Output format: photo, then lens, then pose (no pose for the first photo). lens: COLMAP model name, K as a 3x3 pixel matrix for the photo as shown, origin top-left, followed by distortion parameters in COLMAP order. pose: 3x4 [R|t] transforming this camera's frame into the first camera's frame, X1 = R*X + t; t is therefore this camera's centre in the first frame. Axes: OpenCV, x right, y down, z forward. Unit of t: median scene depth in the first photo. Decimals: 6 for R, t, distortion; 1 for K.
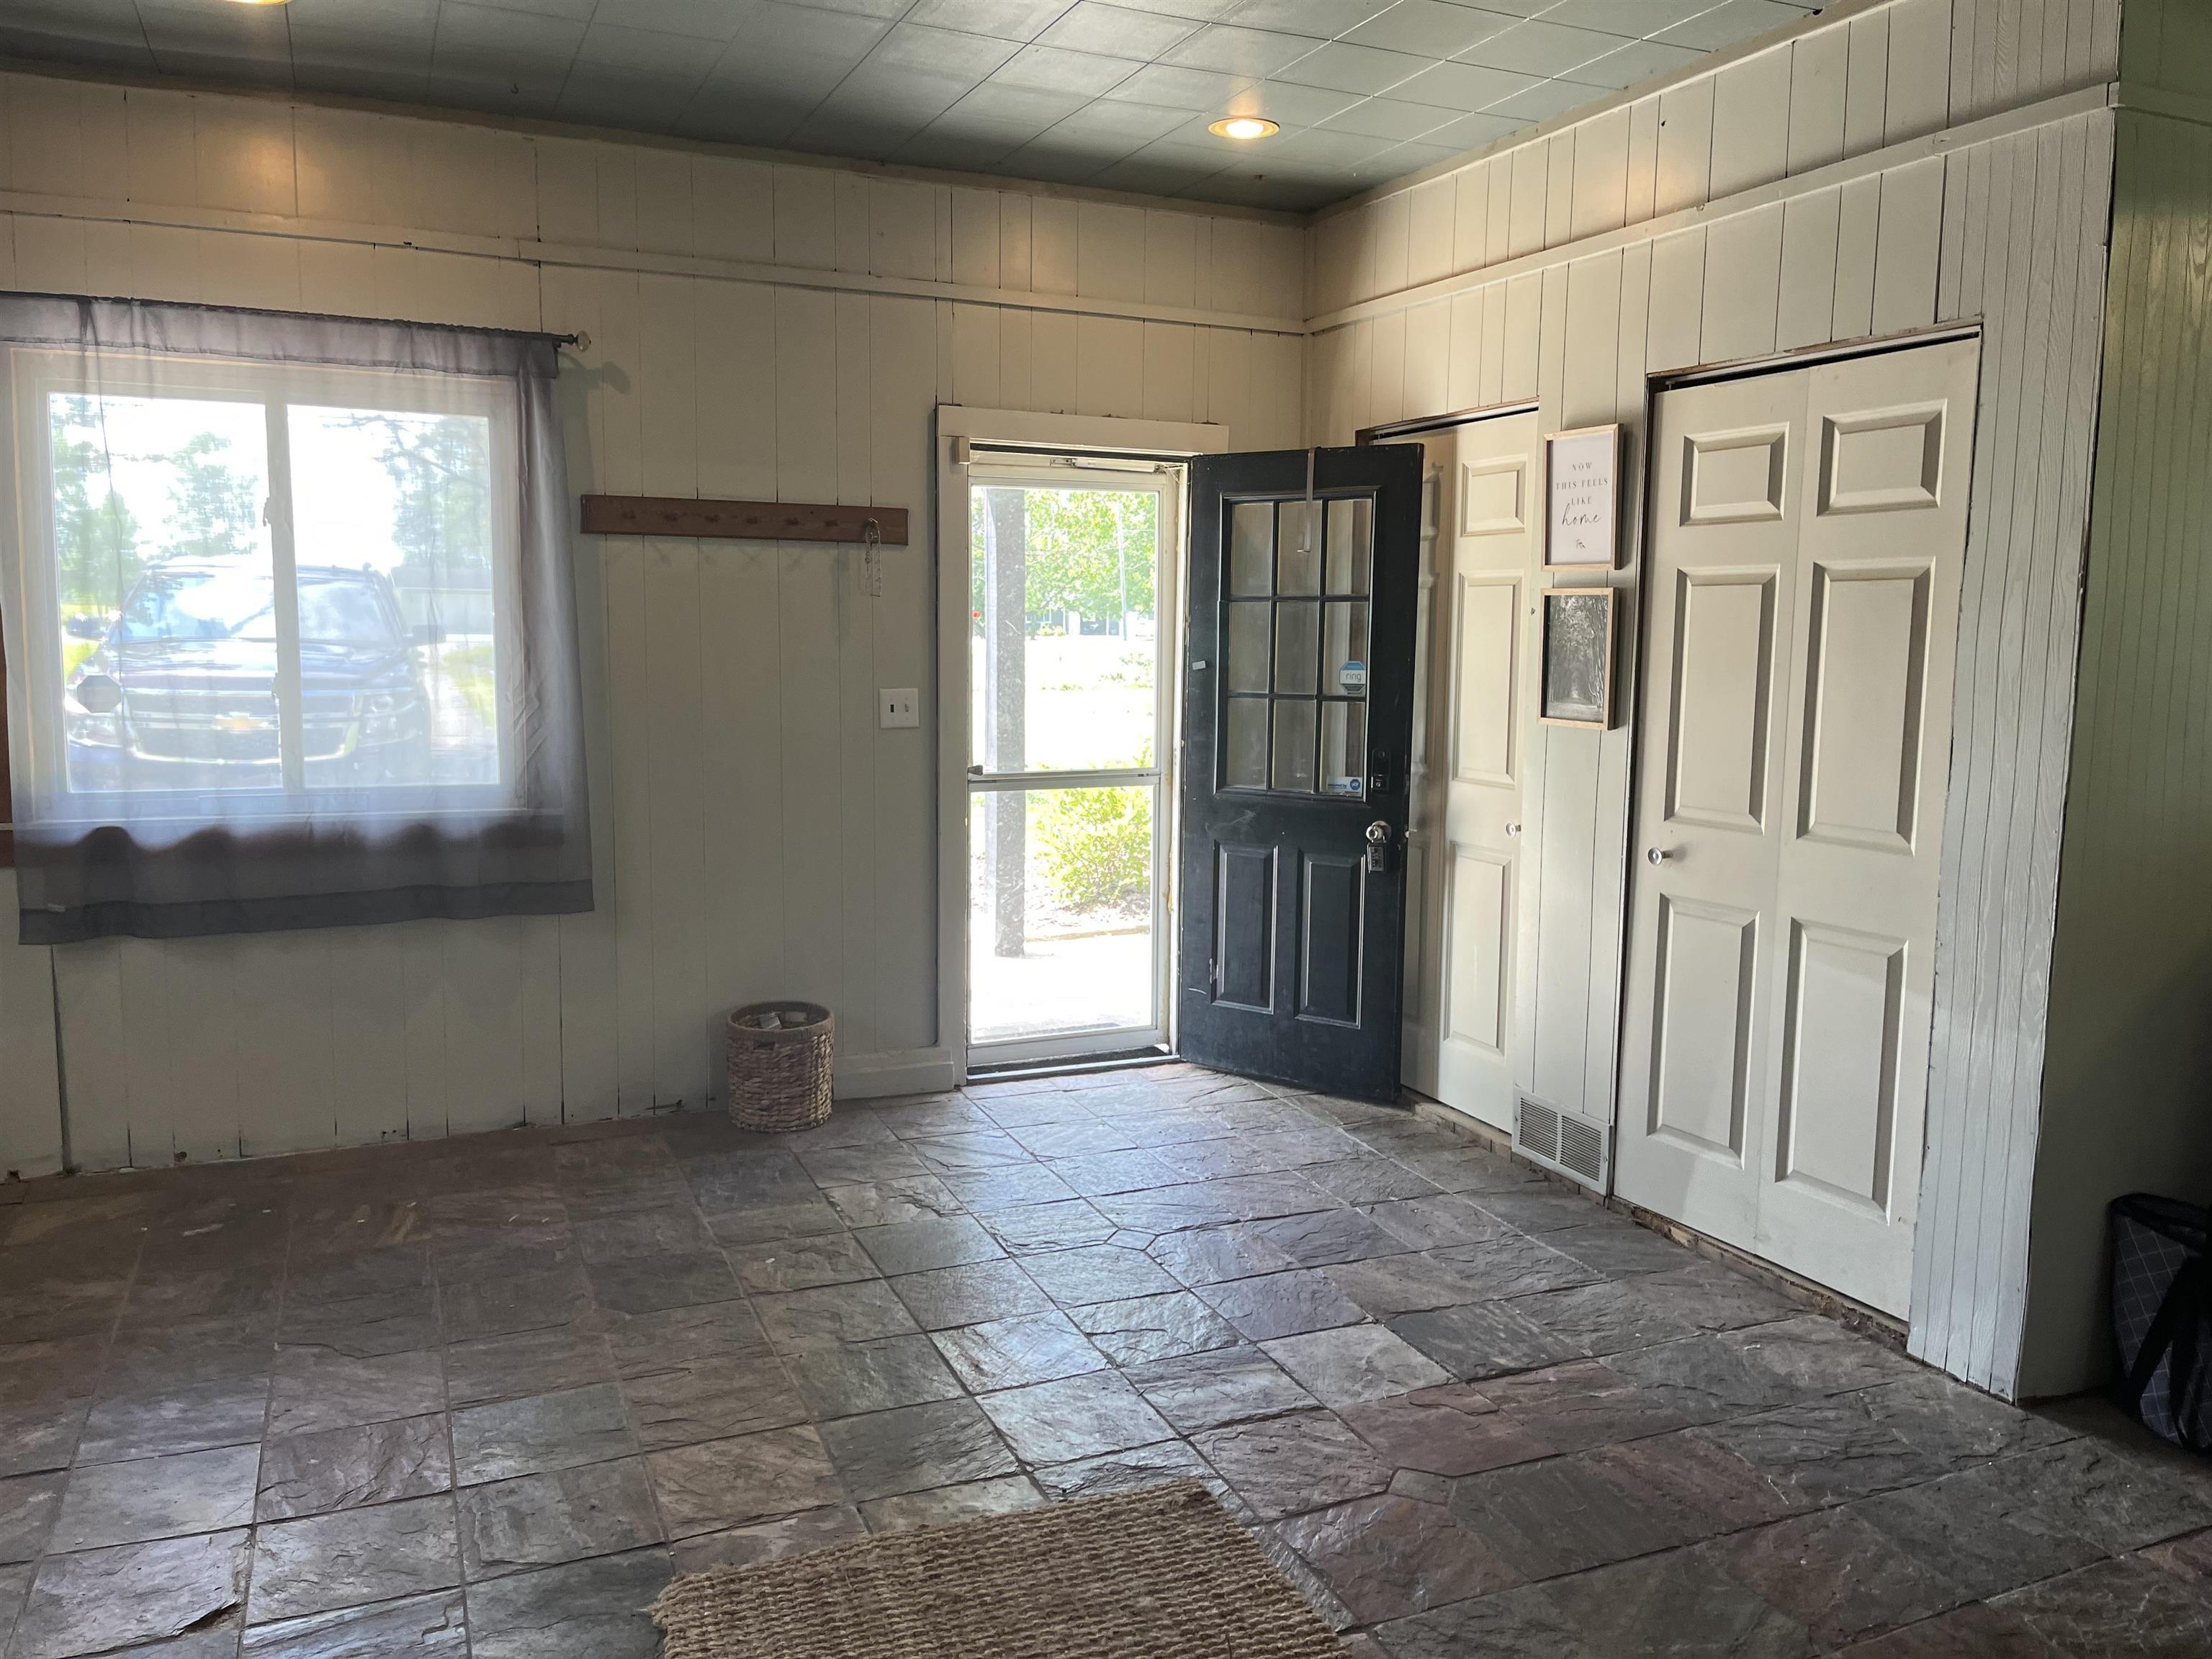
lens RADIAL K [[1669.0, 0, 1106.0], [0, 1669.0, 829.5], [0, 0, 1]] dist [0.075334, -0.104033]
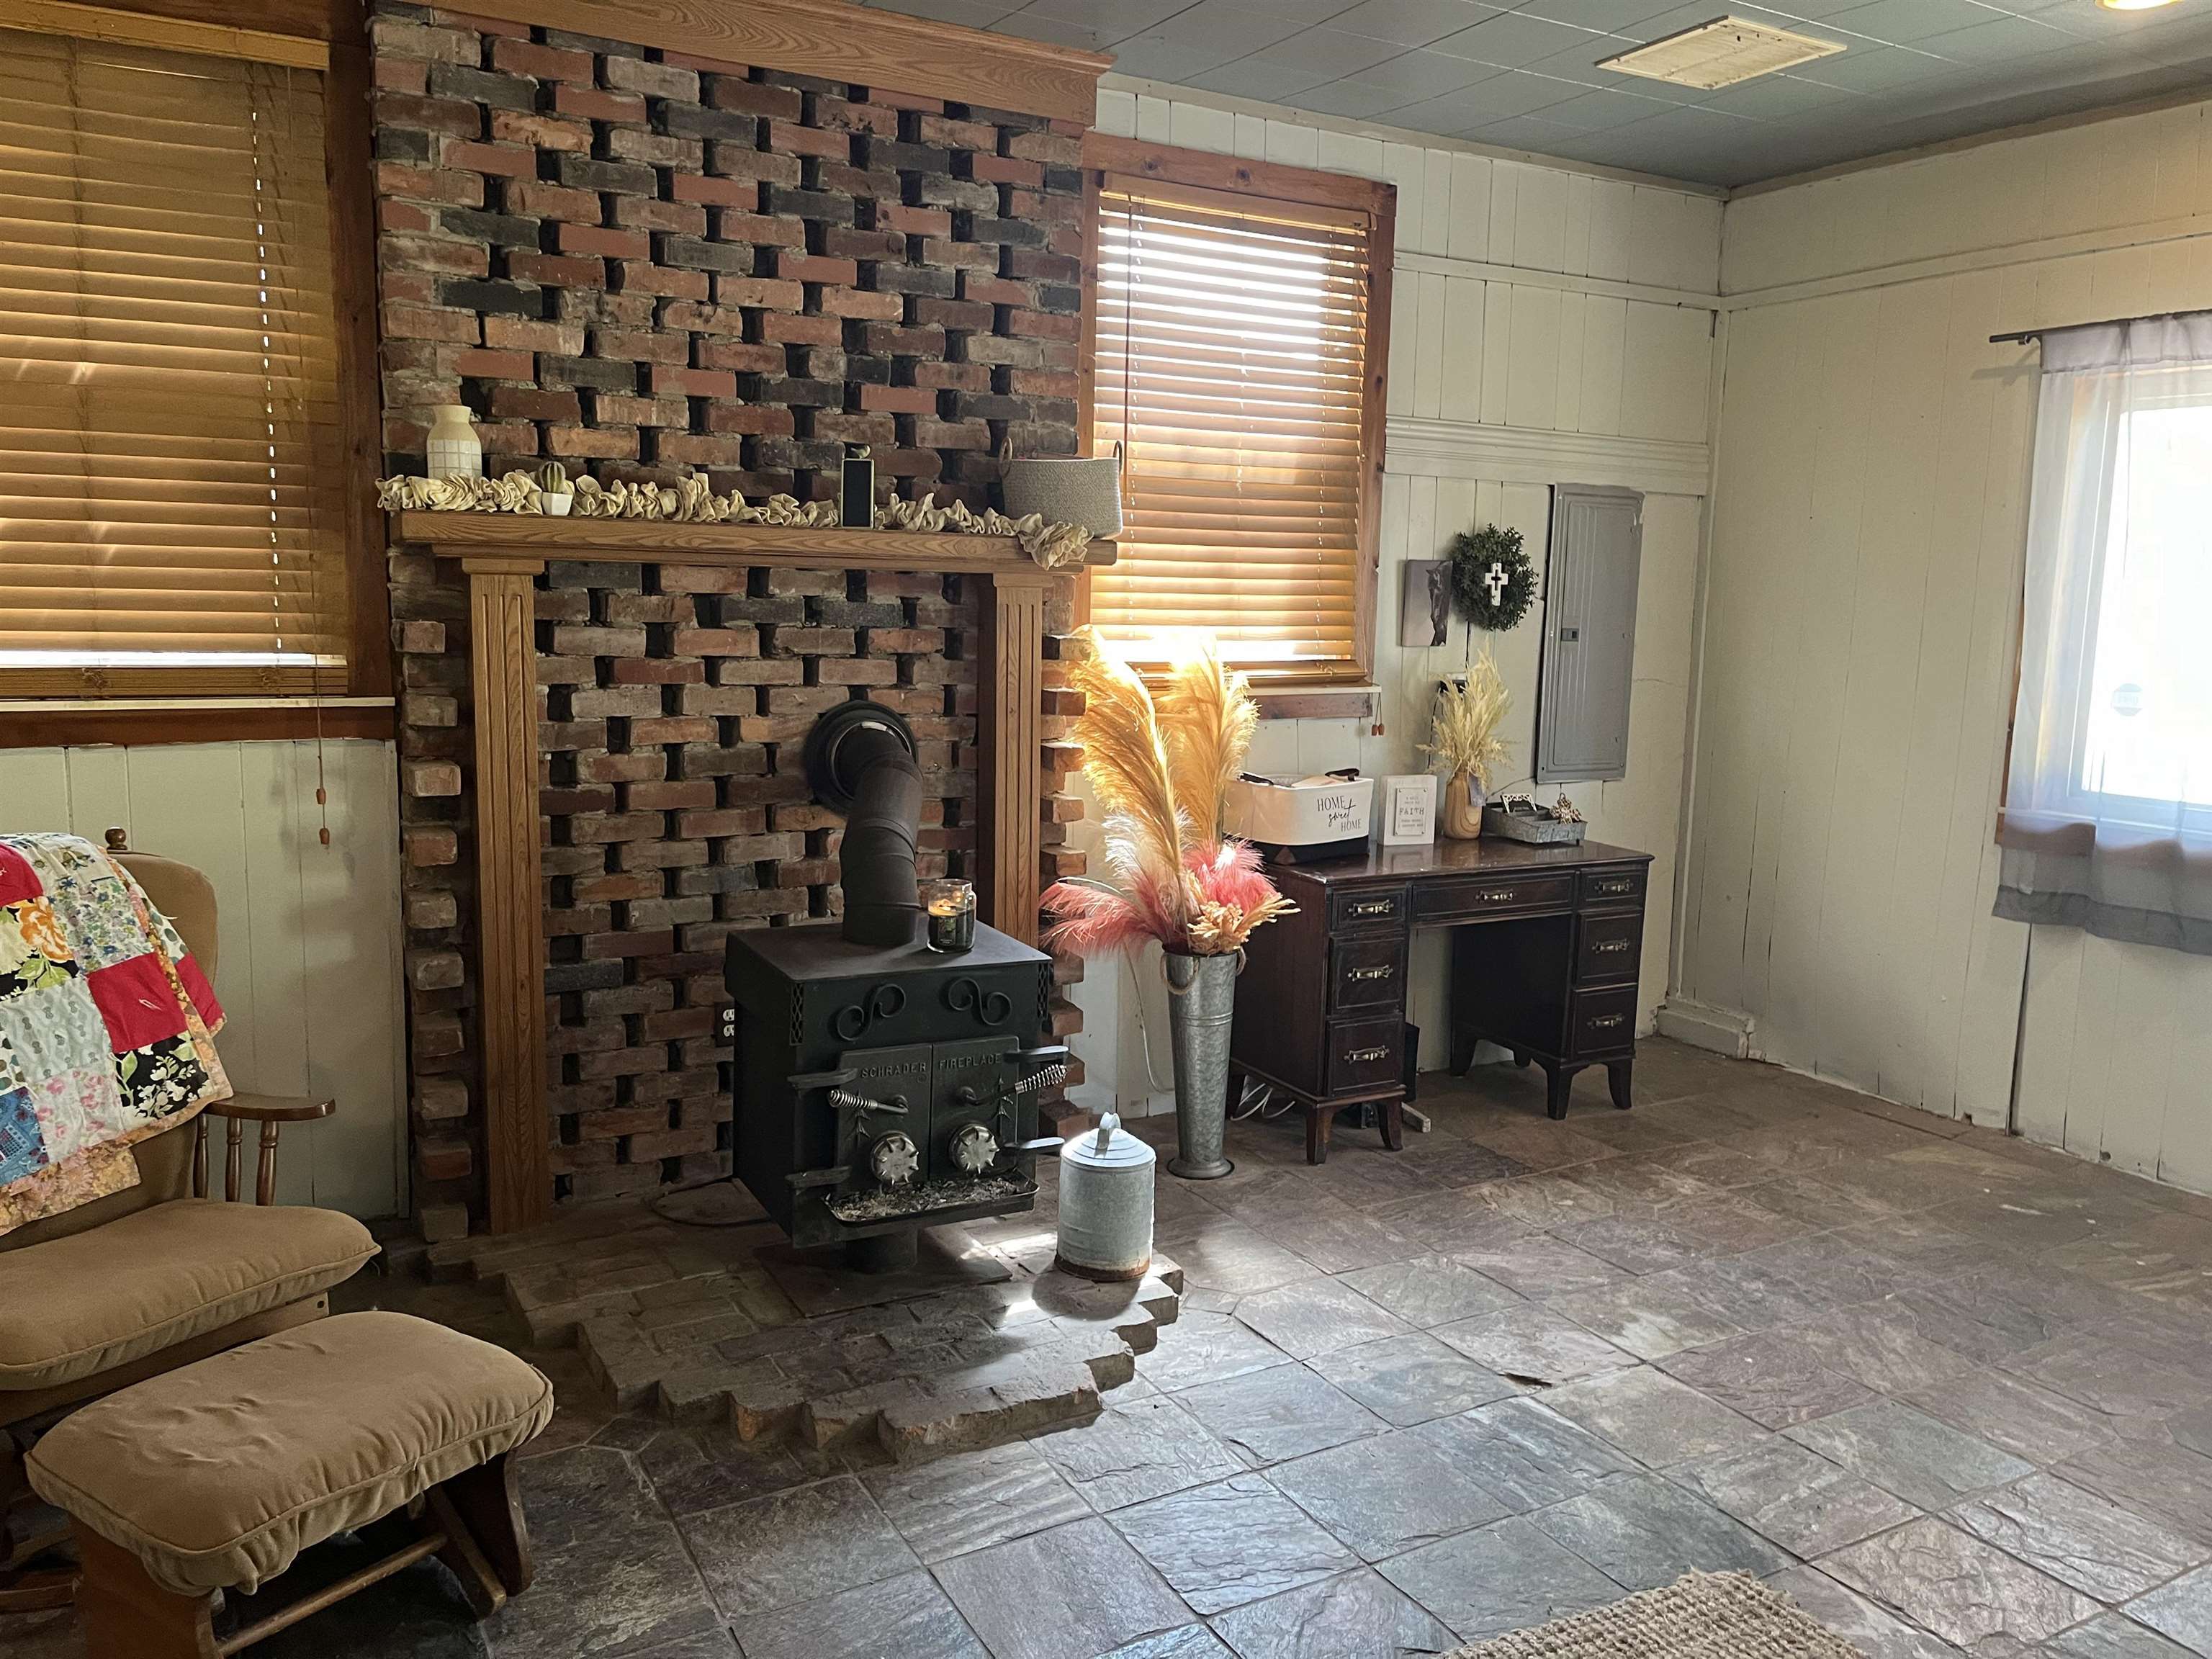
lens RADIAL K [[1669.0, 0, 1106.0], [0, 1669.0, 829.5], [0, 0, 1]] dist [0.075334, -0.104033]
pose [[0.096686, 0.126088, -0.987296, 0.410372], [-0.144992, 0.983146, 0.111359, -0.028061], [0.984697, 0.132383, 0.113338, 0.295756]]
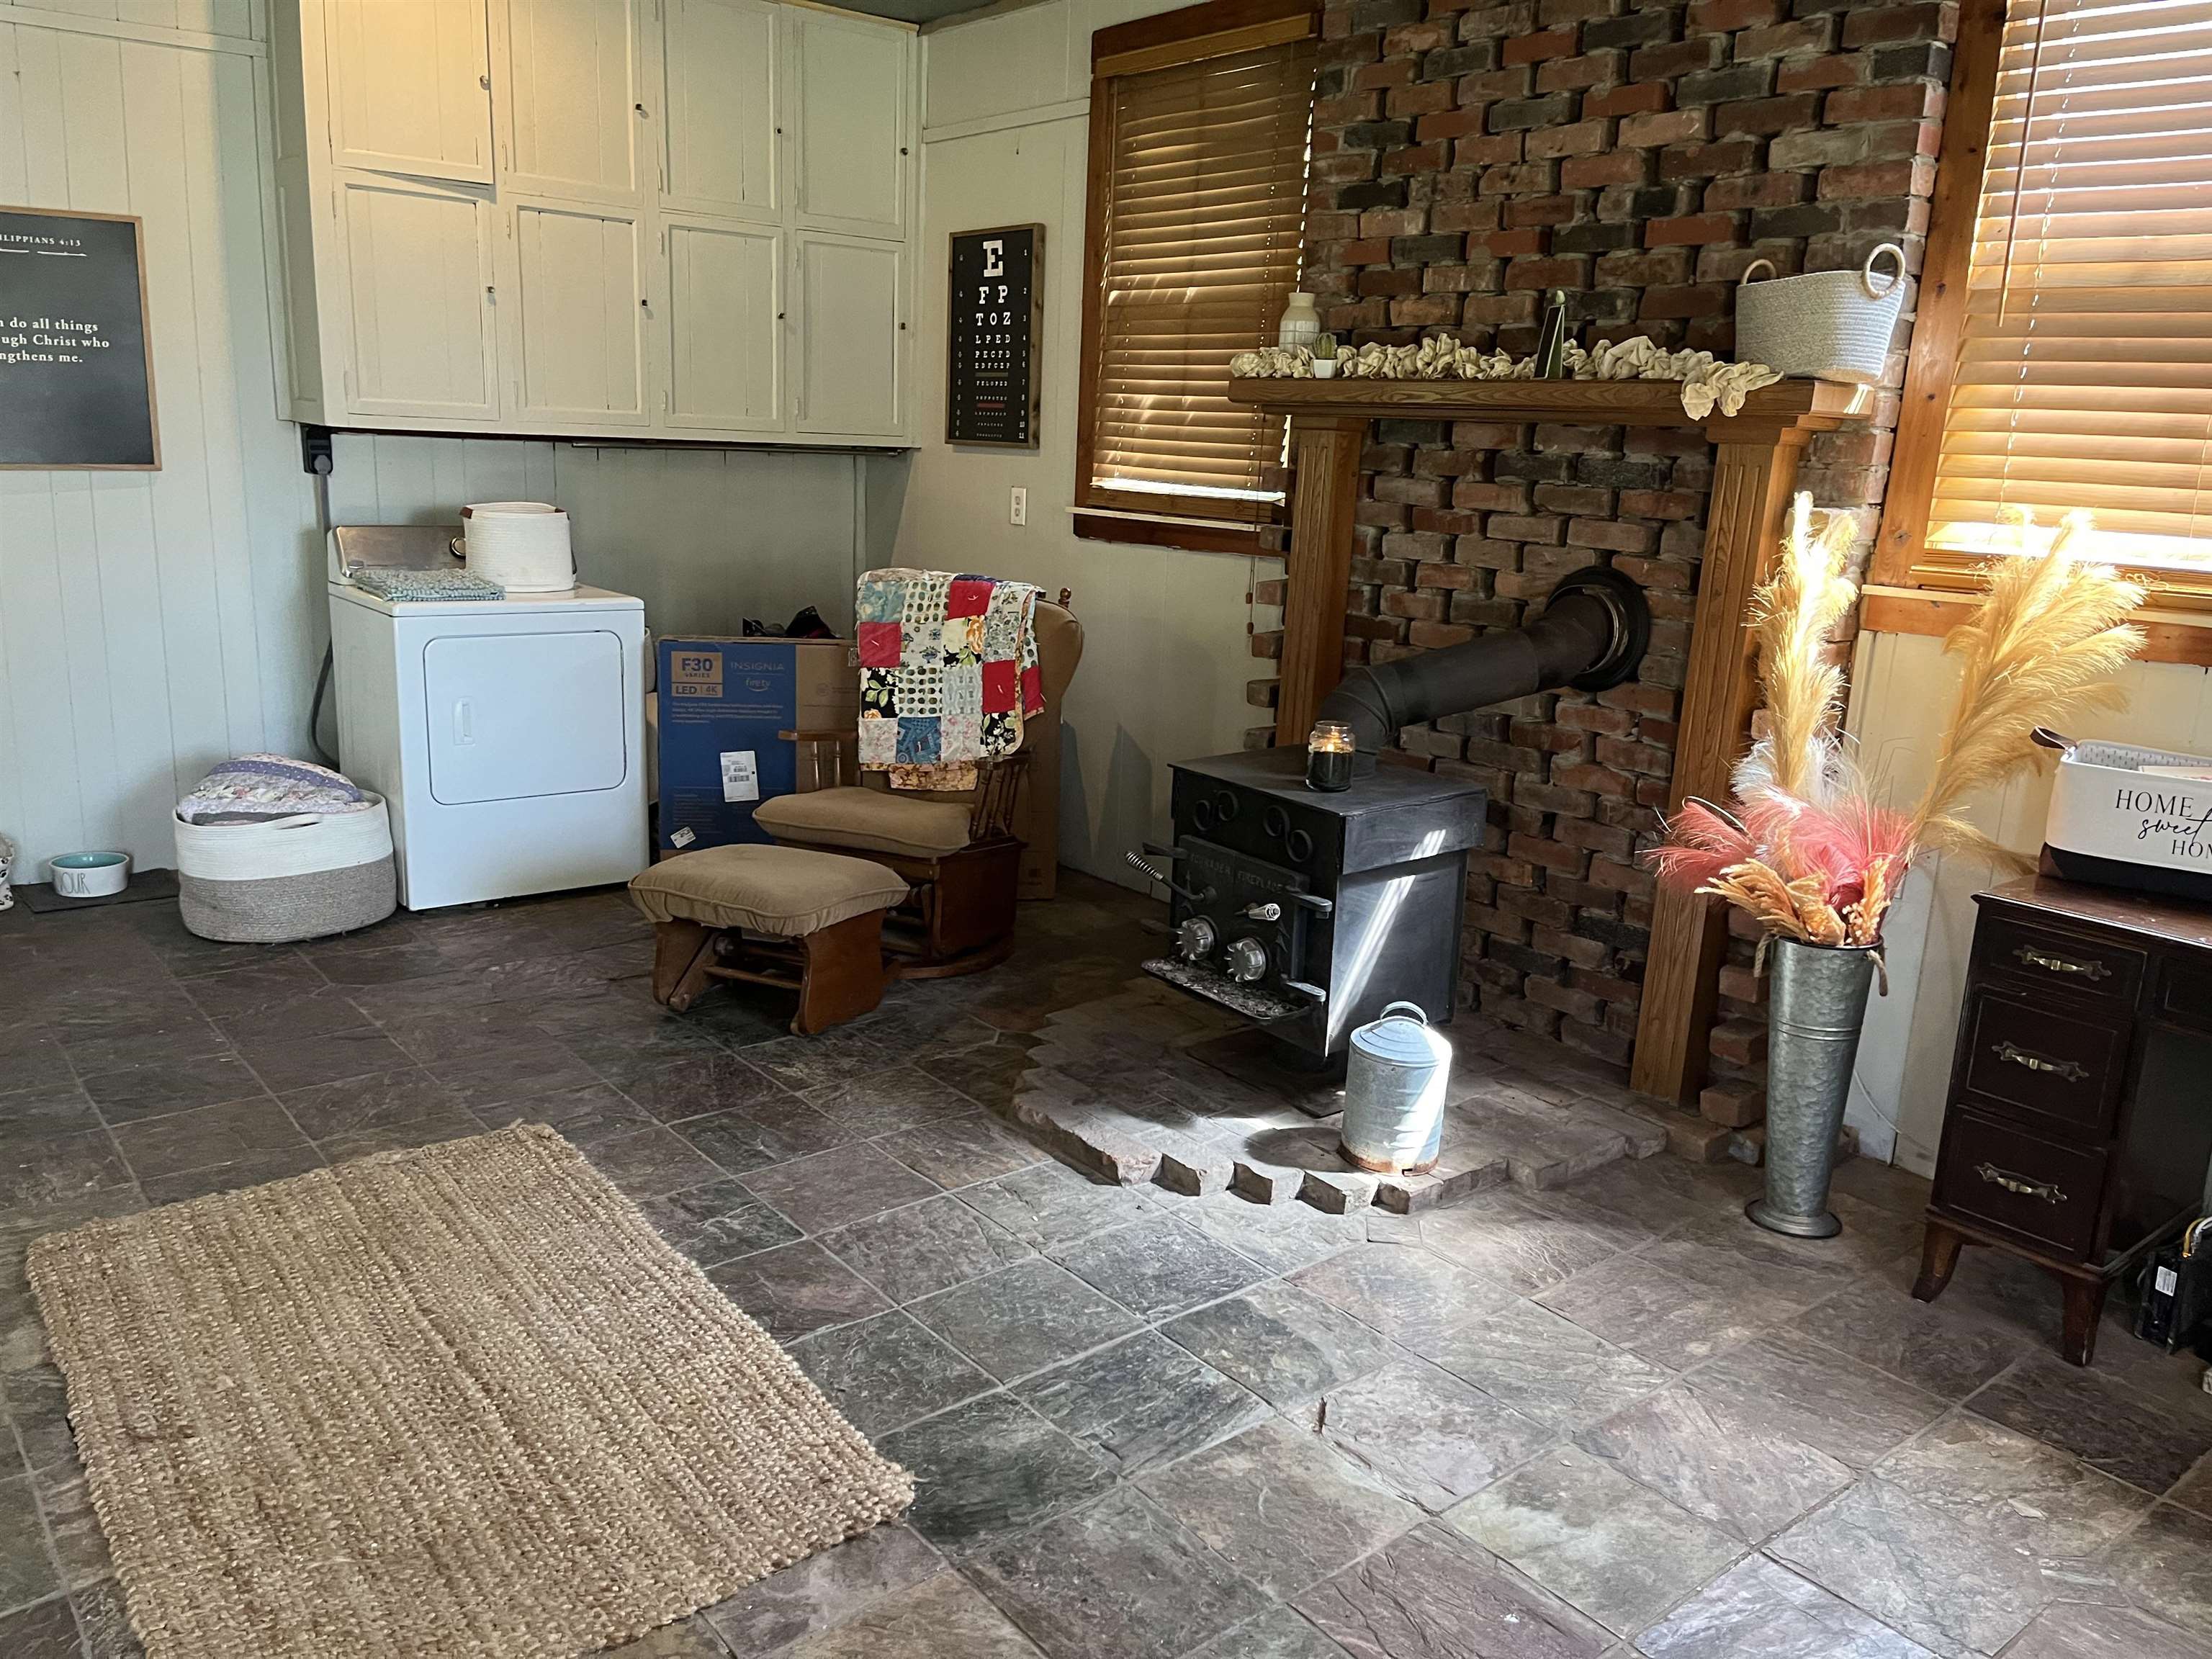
lens RADIAL K [[1674.2, 0, 1103.7], [0, 1674.2, 846.0], [0, 0, 1]] dist [0.053303, -0.051901]
pose [[-0.963275, 0.012318, -0.268235, -0.072546], [-0.086867, 0.930936, 0.354701, -0.136720], [0.254078, 0.364975, -0.895677, 1.091090]]
